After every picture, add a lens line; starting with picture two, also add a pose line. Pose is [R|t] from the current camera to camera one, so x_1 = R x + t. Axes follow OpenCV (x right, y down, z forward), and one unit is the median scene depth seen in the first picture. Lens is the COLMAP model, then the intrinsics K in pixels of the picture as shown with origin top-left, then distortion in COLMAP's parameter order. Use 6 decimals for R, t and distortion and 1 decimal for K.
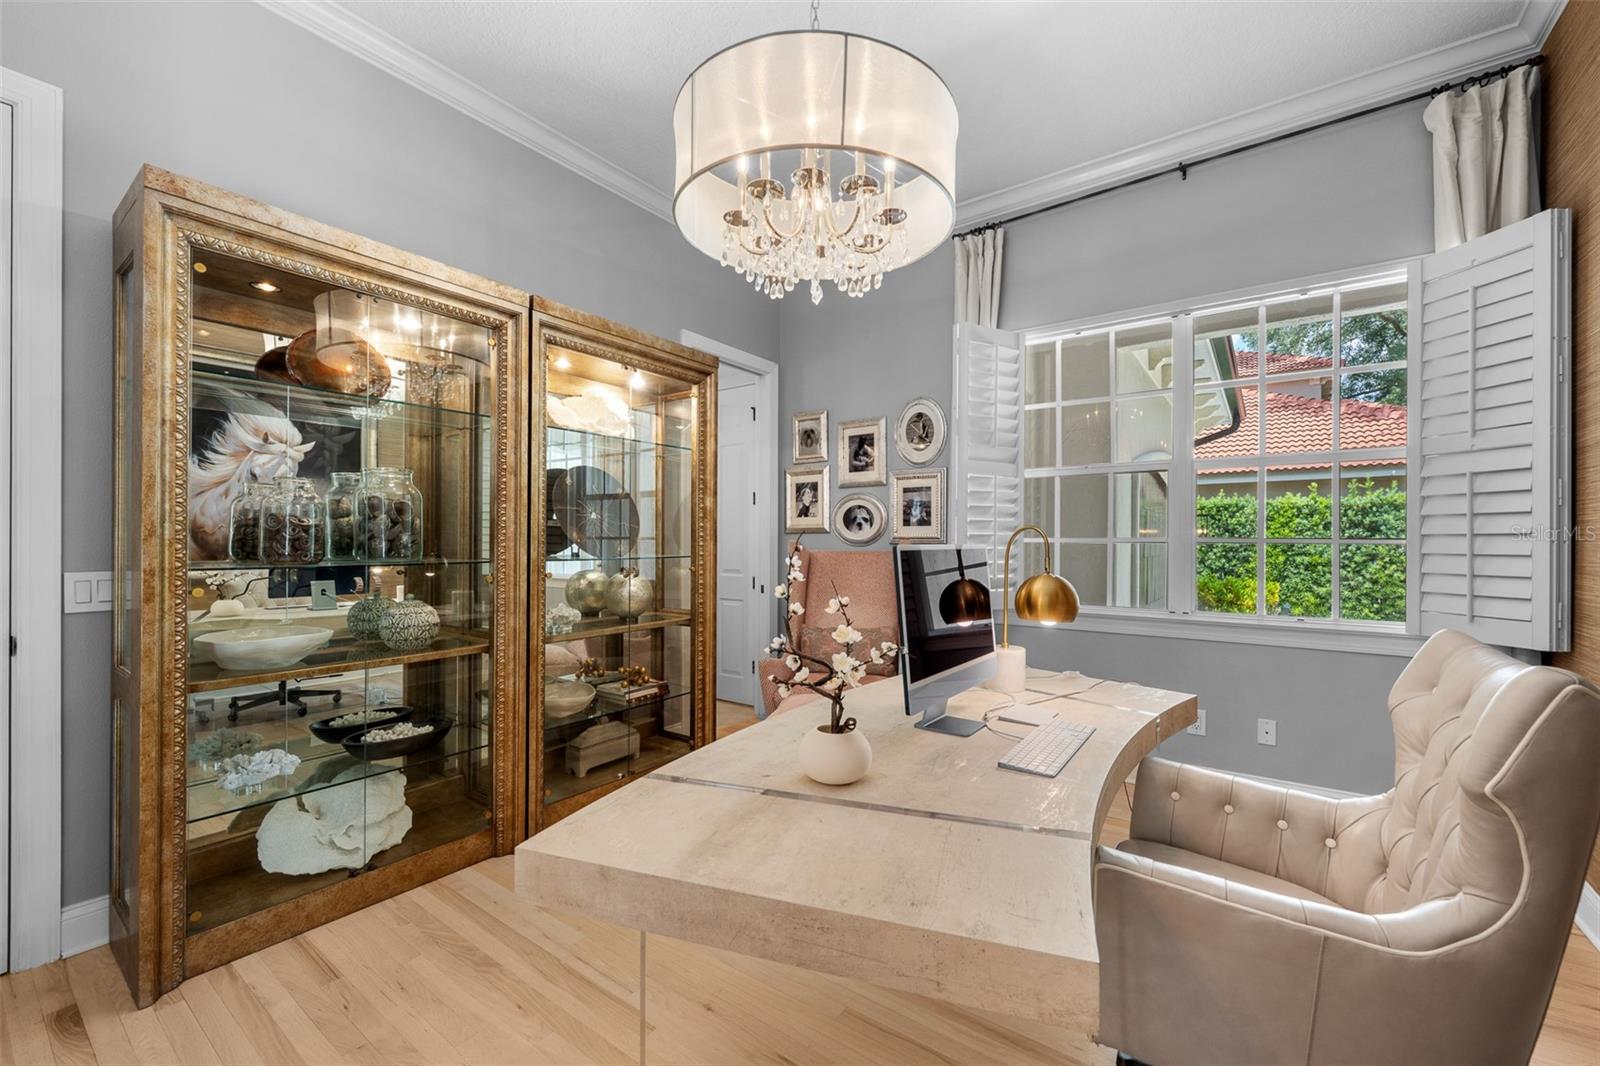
lens RADIAL K [[639.2, 0, 801.1], [0, 639.2, 536.4], [0, 0, 1]] dist [-0.000583, -0.000735]
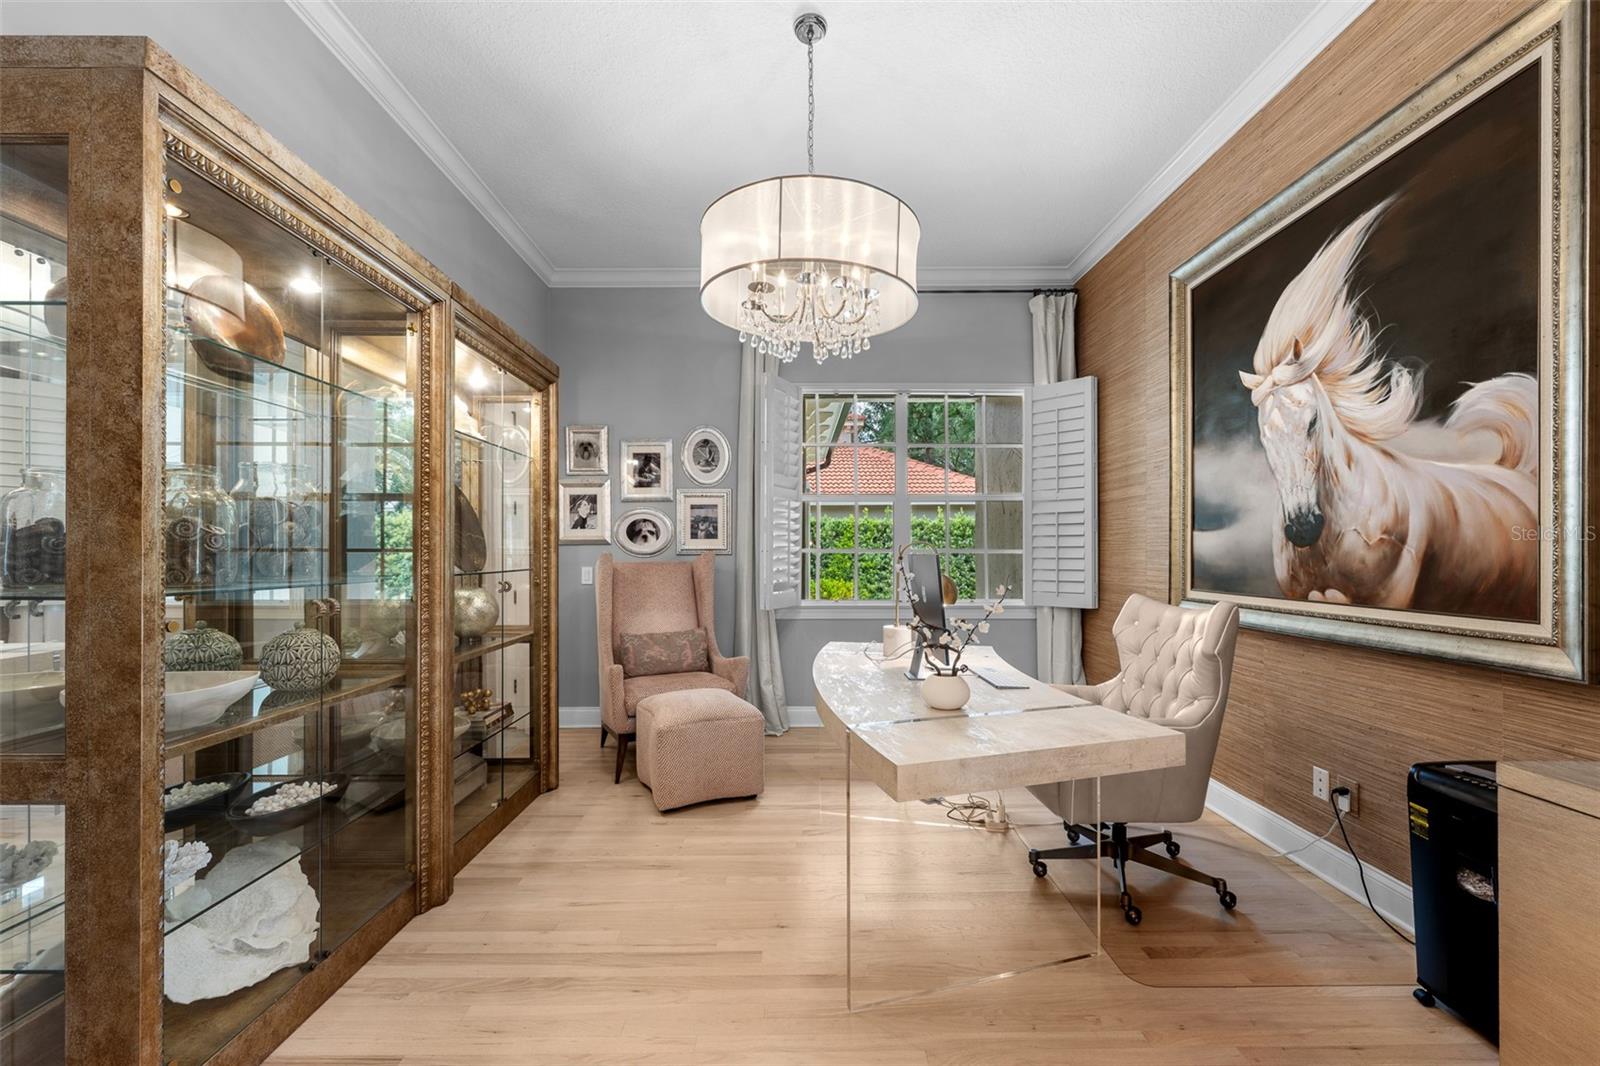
lens RADIAL K [[639.2, 0, 788.1], [0, 639.2, 544.7], [0, 0, 1]] dist [-0.000583, -0.000735]
pose [[0.809657, 0.002193, 0.586900, -0.360563], [0.000057, 0.999993, -0.003816, -0.001536], [-0.586904, 0.003123, 0.809651, -0.005782]]
